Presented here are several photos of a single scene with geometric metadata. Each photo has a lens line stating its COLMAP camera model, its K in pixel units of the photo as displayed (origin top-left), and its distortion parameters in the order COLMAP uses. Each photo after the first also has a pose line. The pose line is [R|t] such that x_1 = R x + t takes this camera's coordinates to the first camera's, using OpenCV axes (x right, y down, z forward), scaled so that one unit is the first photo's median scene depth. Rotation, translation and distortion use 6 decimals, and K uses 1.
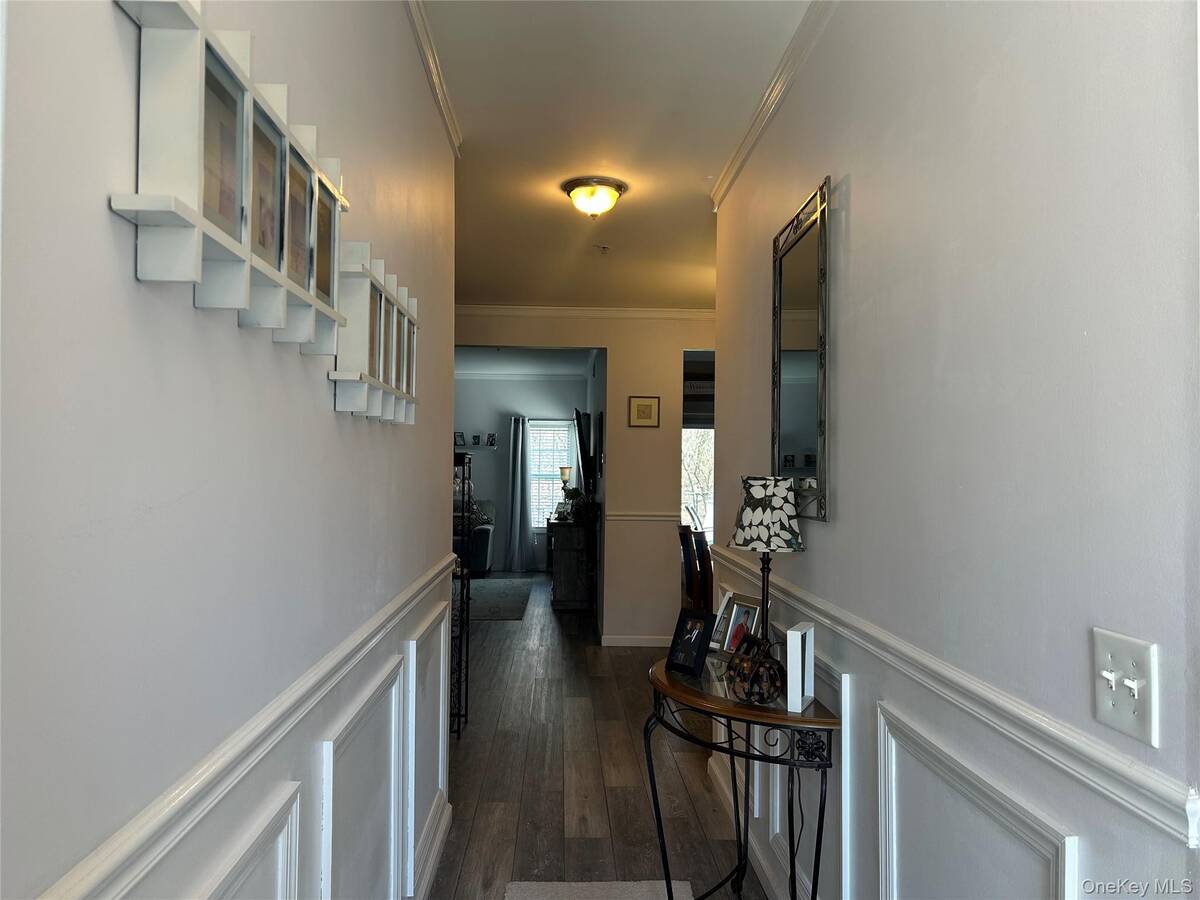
lens RADIAL K [[896.6, 0, 598.9], [0, 896.6, 448.9], [0, 0, 1]] dist [0.058259, -0.064543]
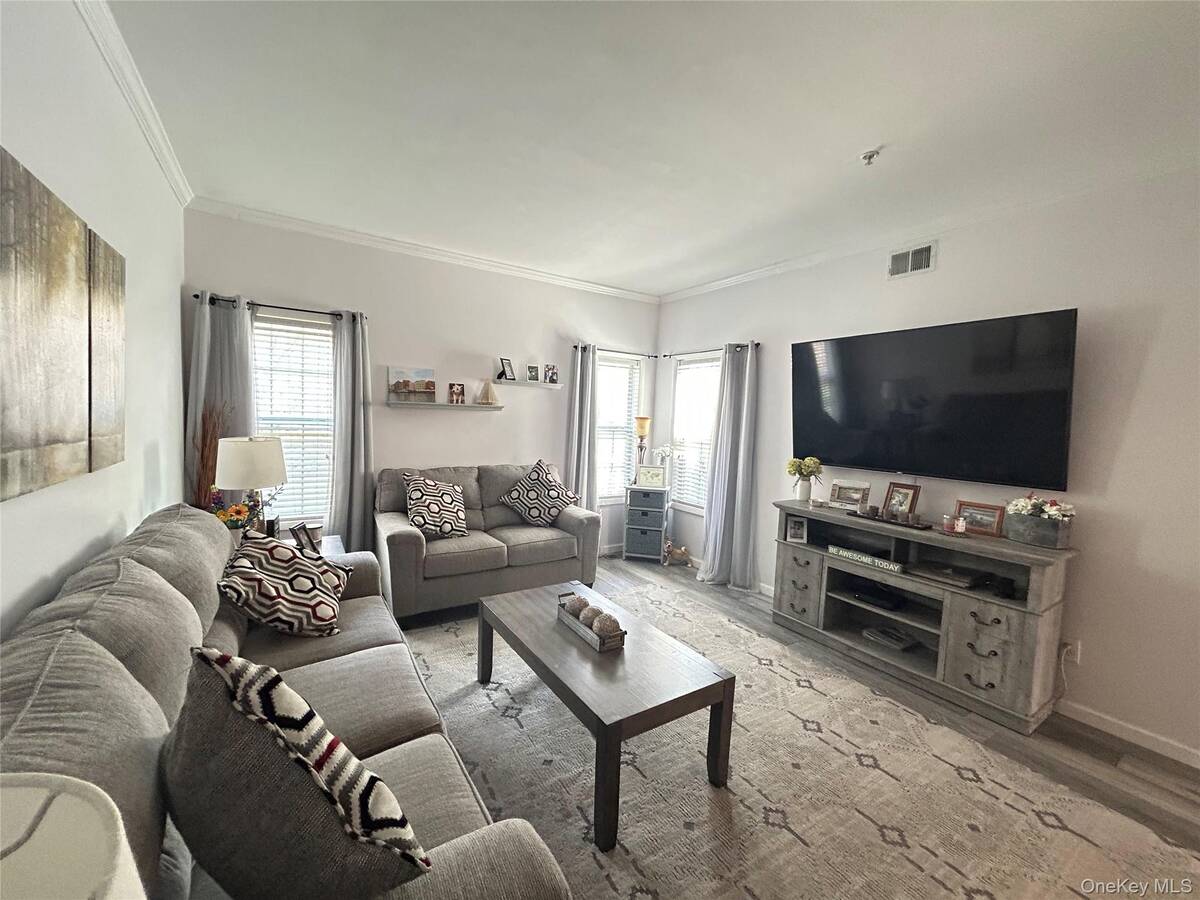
lens RADIAL K [[478.8, 0, 594.4], [0, 478.8, 449.3], [0, 0, 1]] dist [-0.003004, 0.000515]
pose [[0.864961, -0.006937, 0.501791, -0.272233], [-0.044784, 0.994848, 0.090950, 0.011898], [-0.499836, -0.101141, 0.860194, 0.670800]]
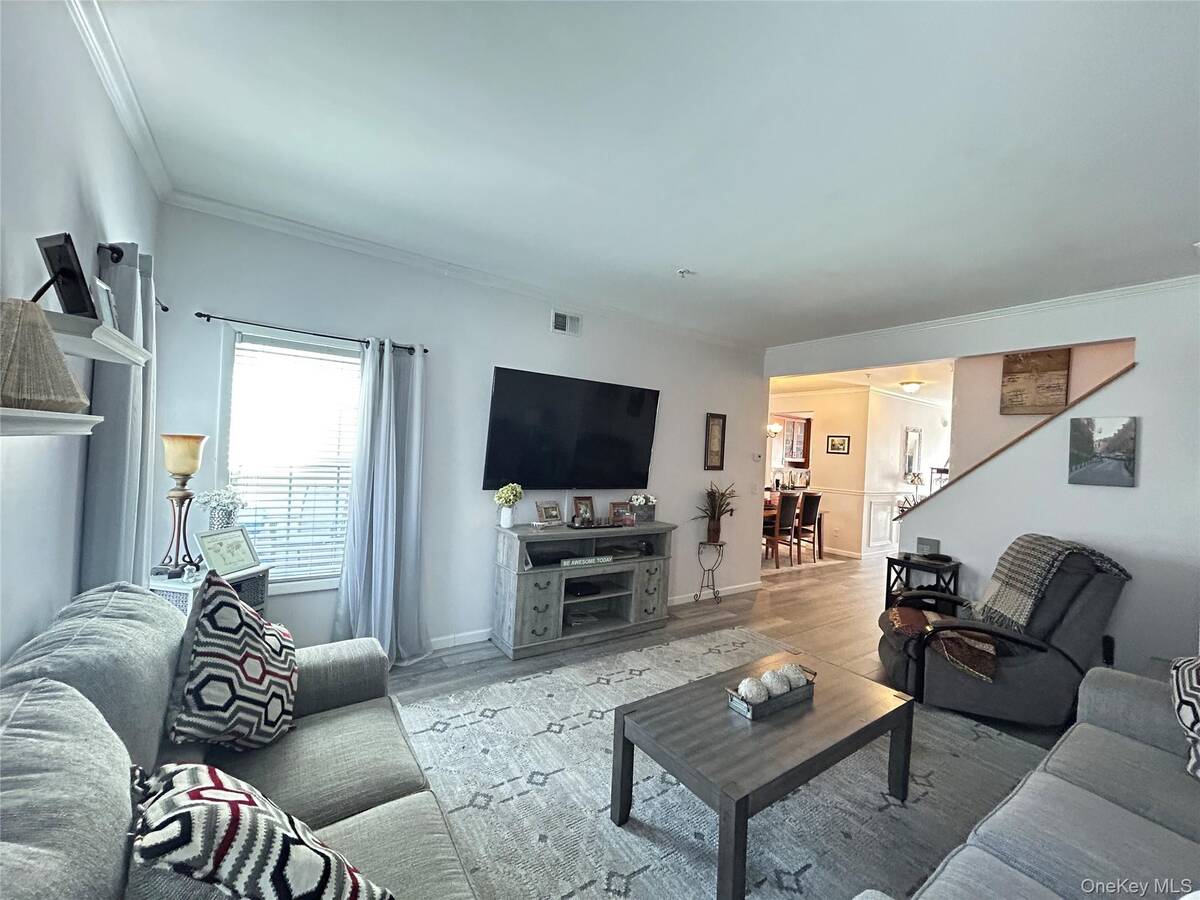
lens RADIAL K [[478.8, 0, 597.4], [0, 478.8, 448.5], [0, 0, 1]] dist [-0.003004, 0.000515]
pose [[-0.532549, -0.030025, 0.845866, -0.288201], [-0.073761, 0.997215, -0.011042, 0.015130], [-0.843179, -0.068272, -0.533281, 0.958720]]
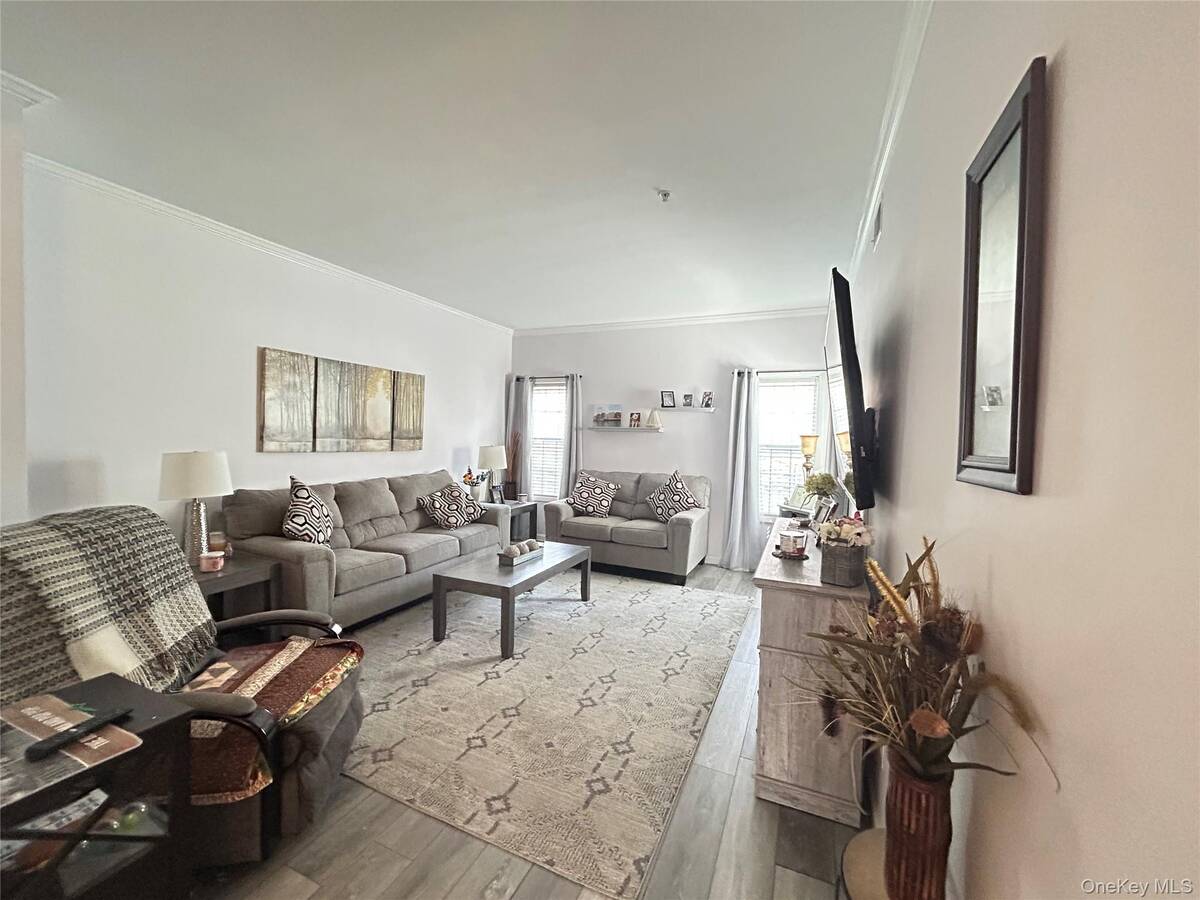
lens RADIAL K [[478.8, 0, 599.8], [0, 478.8, 448.9], [0, 0, 1]] dist [-0.003004, 0.000515]
pose [[0.897756, 0.030410, -0.439442, -0.018816], [-0.009761, 0.998743, 0.049174, 0.013396], [0.440385, -0.039857, 0.896924, 0.581020]]
